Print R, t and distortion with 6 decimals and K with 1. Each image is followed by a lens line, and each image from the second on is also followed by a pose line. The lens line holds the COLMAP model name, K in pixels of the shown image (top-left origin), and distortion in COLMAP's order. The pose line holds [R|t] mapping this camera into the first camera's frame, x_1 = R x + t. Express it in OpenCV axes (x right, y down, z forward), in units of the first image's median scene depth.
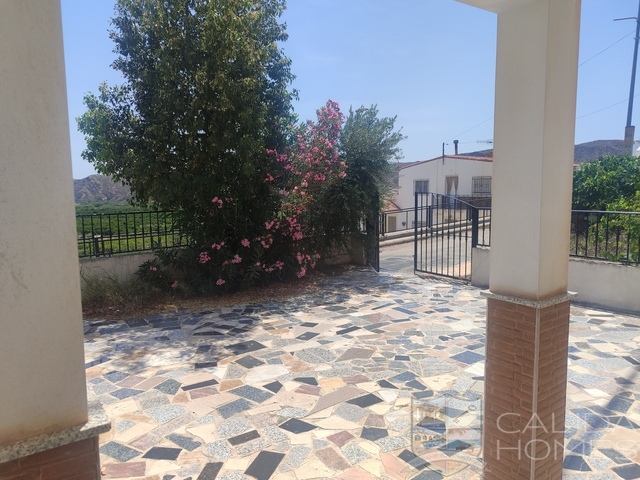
lens RADIAL K [[468.5, 0, 317.9], [0, 468.5, 242.4], [0, 0, 1]] dist [0.032793, -0.023310]
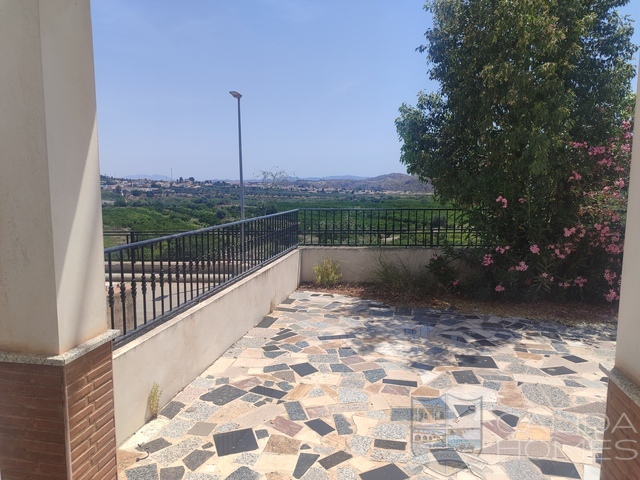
lens RADIAL K [[468.5, 0, 315.2], [0, 468.5, 236.5], [0, 0, 1]] dist [0.032793, -0.023310]
pose [[0.706377, 0.096683, -0.701202, 0.248910], [-0.094863, 0.994622, 0.041578, -0.030590], [0.701450, 0.037148, 0.711750, 0.107610]]
